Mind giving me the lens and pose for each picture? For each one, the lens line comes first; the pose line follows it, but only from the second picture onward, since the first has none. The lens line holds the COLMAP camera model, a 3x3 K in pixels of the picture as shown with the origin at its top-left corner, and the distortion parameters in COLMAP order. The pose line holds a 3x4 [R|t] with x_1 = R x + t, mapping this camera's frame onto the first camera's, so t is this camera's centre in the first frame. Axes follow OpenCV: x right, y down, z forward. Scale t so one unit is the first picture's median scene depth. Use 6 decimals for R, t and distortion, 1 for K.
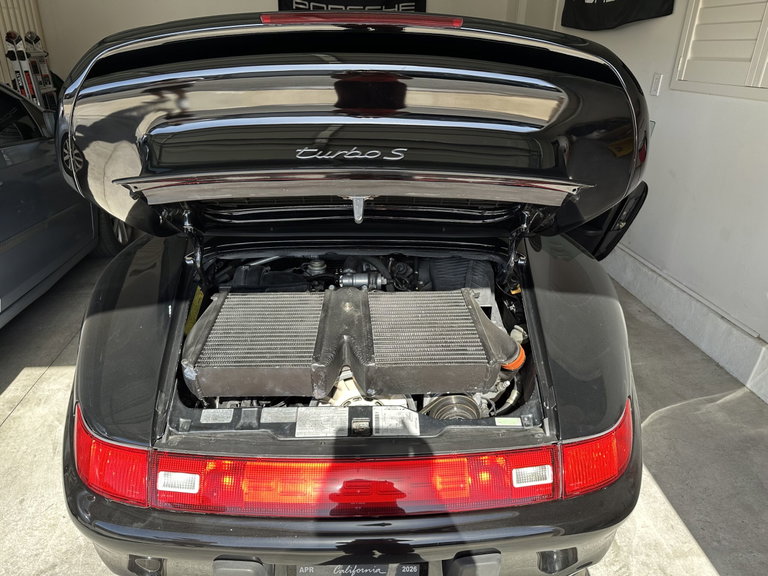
lens RADIAL K [[546.5, 0, 384.0], [0, 546.5, 288.0], [0, 0, 1]] dist [0.051172, -0.001238]
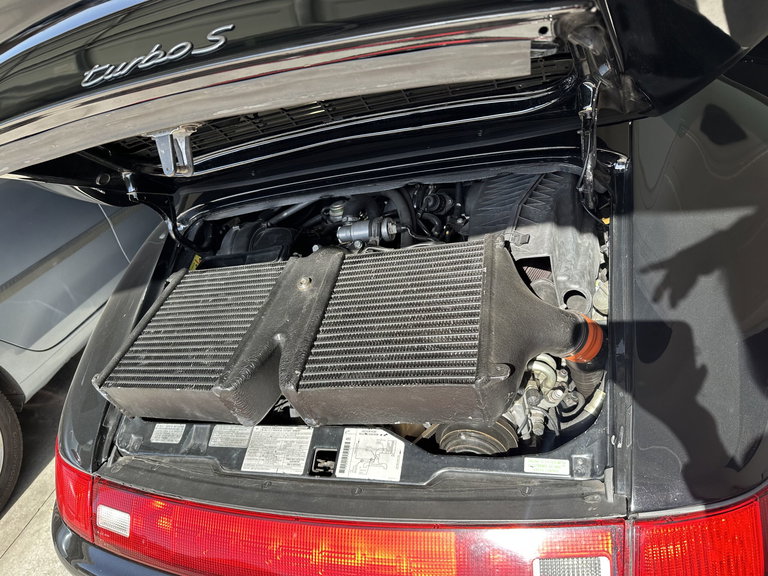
lens RADIAL K [[556.3, 0, 384.0], [0, 556.3, 288.0], [0, 0, 1]] dist [-0.000760, -0.002588]
pose [[0.911123, -0.060045, -0.407738, 0.325253], [0.129634, 0.980869, 0.145230, -0.051219], [0.391217, -0.185179, 0.901475, 0.438870]]
